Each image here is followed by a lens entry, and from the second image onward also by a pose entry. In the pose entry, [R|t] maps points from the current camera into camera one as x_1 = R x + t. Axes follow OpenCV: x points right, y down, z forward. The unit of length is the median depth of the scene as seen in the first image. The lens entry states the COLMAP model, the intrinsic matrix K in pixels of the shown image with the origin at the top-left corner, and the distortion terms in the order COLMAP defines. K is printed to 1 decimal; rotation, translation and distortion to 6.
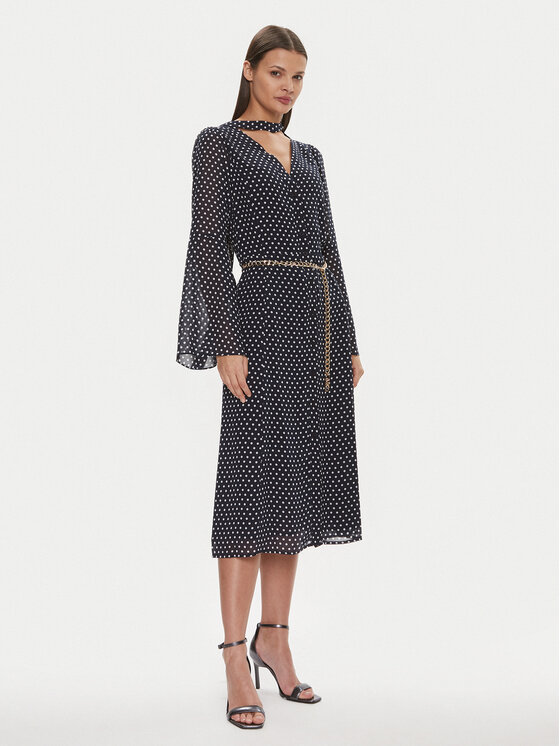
lens RADIAL K [[897.4, 0, 280.6], [0, 897.4, 357.1], [0, 0, 1]] dist [0.017344, 0.000000]
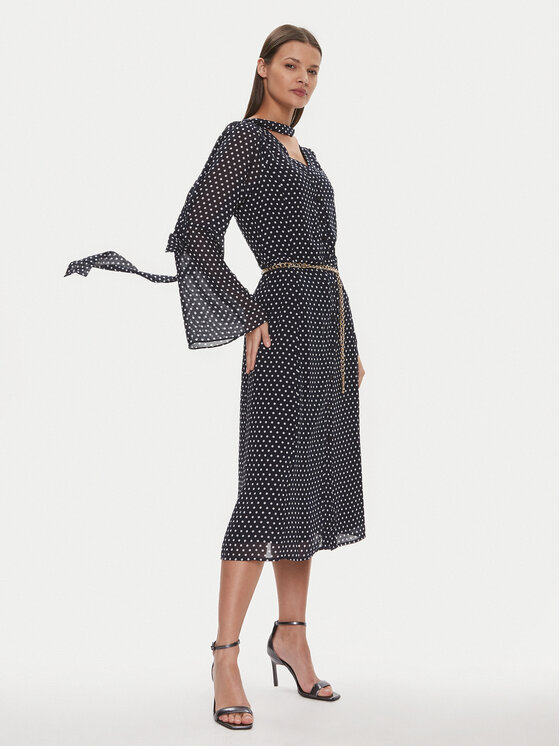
lens RADIAL K [[897.4, 0, 278.8], [0, 897.4, 372.9], [0, 0, 1]] dist [0.017344, 0.000000]
pose [[0.977794, -0.013855, 0.209109, -0.231260], [0.006209, 0.999289, 0.037180, -0.023452], [-0.209475, -0.035056, 0.977185, 0.026647]]
